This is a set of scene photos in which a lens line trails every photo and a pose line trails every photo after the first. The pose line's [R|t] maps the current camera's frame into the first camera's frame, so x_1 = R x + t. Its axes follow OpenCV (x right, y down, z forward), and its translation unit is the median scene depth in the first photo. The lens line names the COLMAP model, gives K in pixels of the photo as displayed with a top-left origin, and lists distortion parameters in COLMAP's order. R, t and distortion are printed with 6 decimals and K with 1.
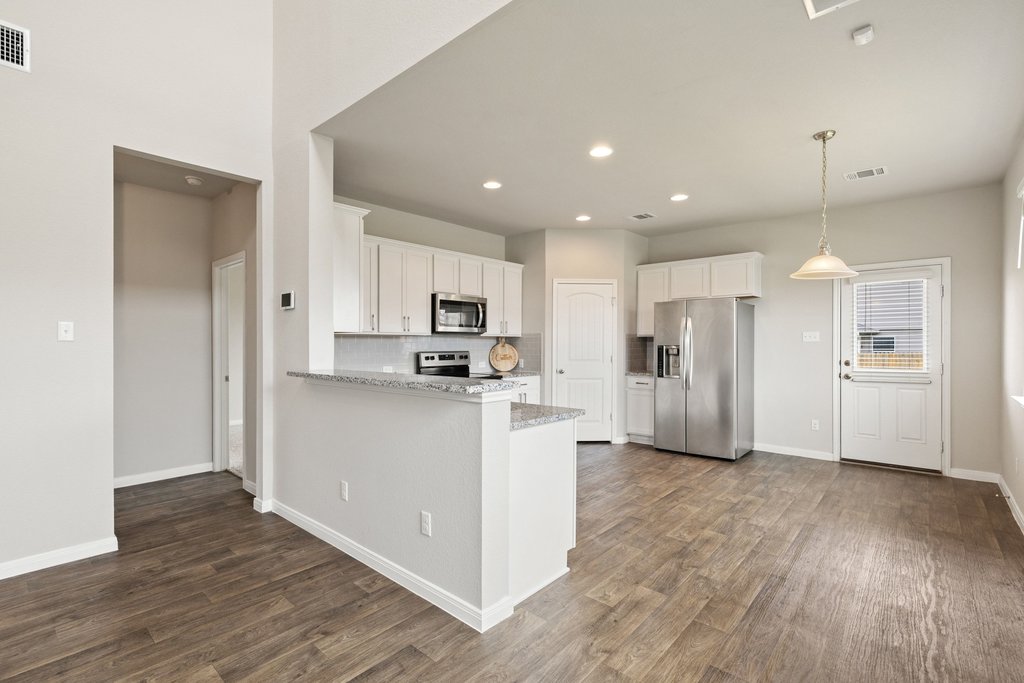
lens RADIAL K [[464.6, 0, 504.3], [0, 464.6, 348.6], [0, 0, 1]] dist [-0.005522, 0.001878]
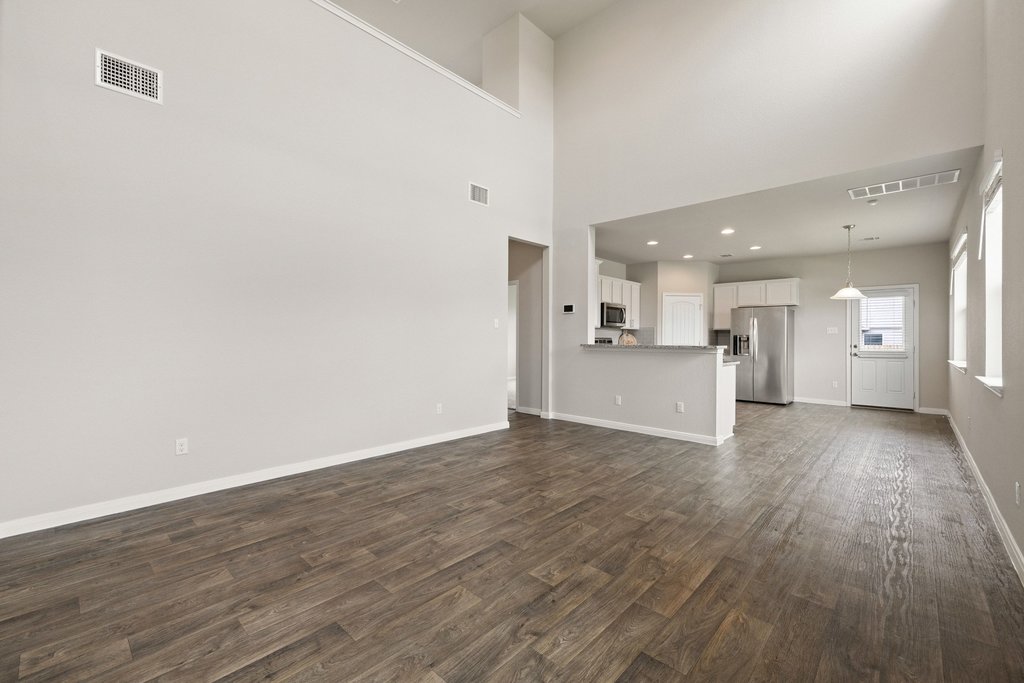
lens RADIAL K [[429.7, 0, 513.9], [0, 429.7, 339.6], [0, 0, 1]] dist [0.021110, -0.003655]
pose [[0.999952, 0.008806, -0.004398, -0.432103], [-0.008832, 0.999944, -0.005901, 0.024538], [0.004346, 0.005939, 0.999973, -0.508838]]
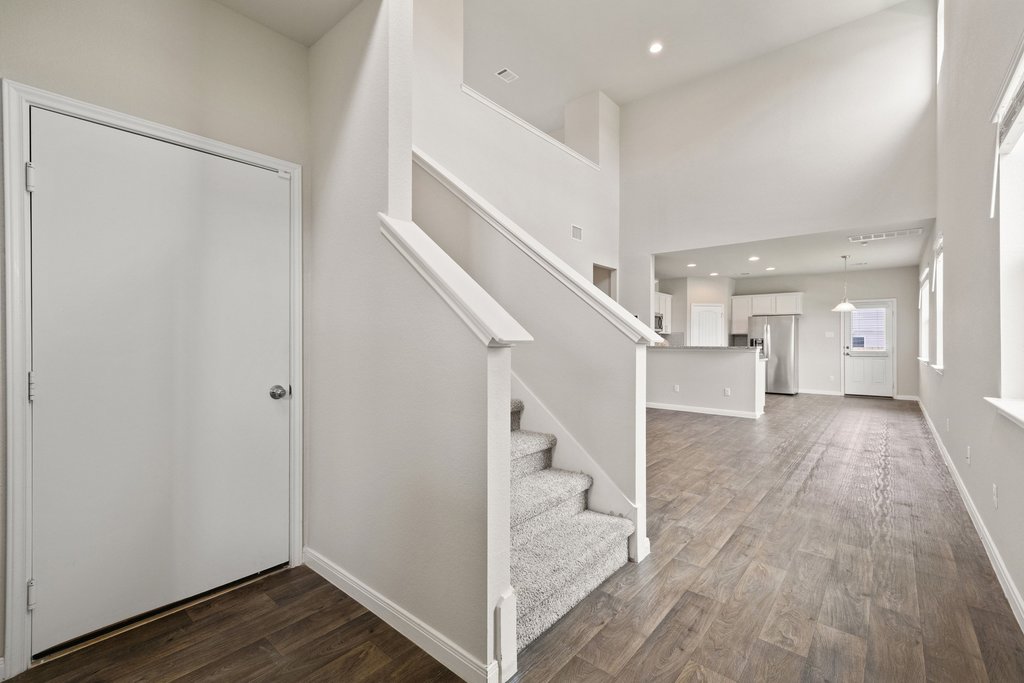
lens RADIAL K [[429.7, 0, 521.6], [0, 429.7, 337.4], [0, 0, 1]] dist [0.021110, -0.003655]
pose [[0.999381, 0.008116, 0.034238, -0.720605], [-0.007453, 0.999783, -0.019441, 0.032008], [-0.034388, 0.019174, 0.999225, -0.818000]]
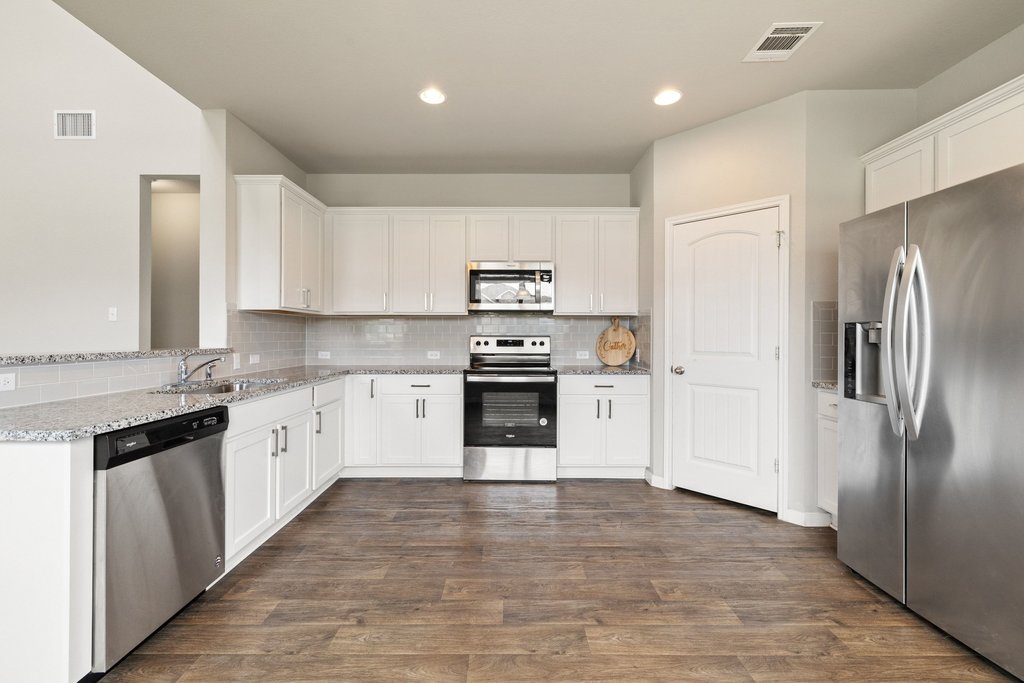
lens RADIAL K [[429.7, 0, 515.0], [0, 429.7, 333.2], [0, 0, 1]] dist [0.021110, -0.003655]
pose [[0.672647, -0.001872, -0.739962, 0.432080], [-0.010387, 0.999874, -0.011971, 0.010842], [0.739891, 0.015738, 0.672543, 0.511481]]
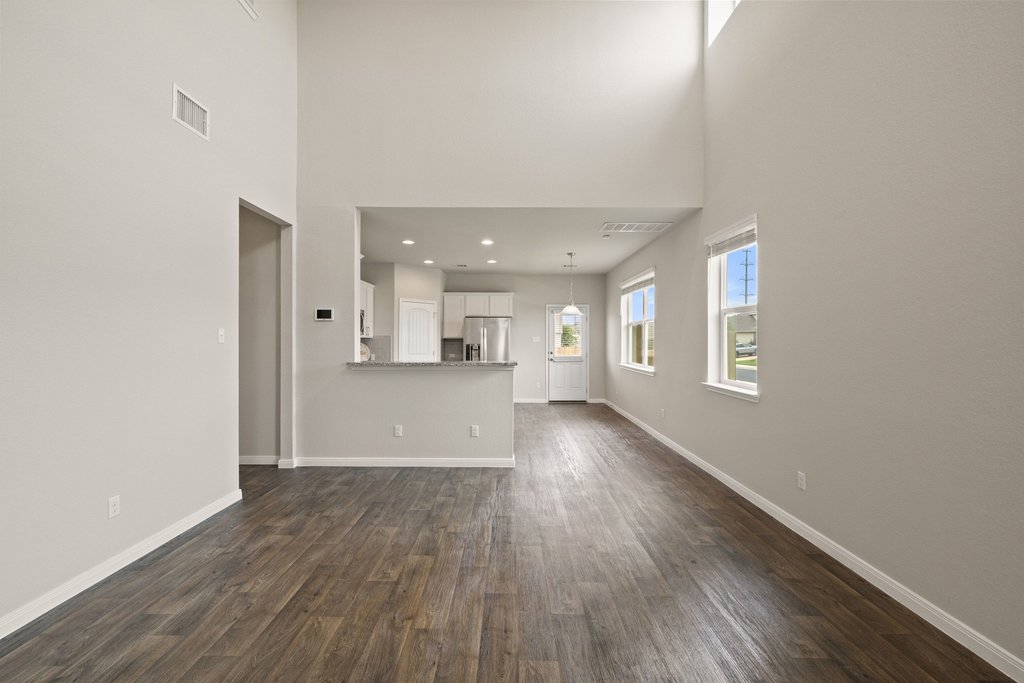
lens RADIAL K [[429.7, 0, 505.5], [0, 429.7, 342.8], [0, 0, 1]] dist [0.021110, -0.003655]
pose [[0.752358, 0.000576, 0.658754, -0.581652], [0.002797, 0.999988, -0.004068, -0.005130], [-0.658749, 0.004903, 0.752347, -0.239594]]
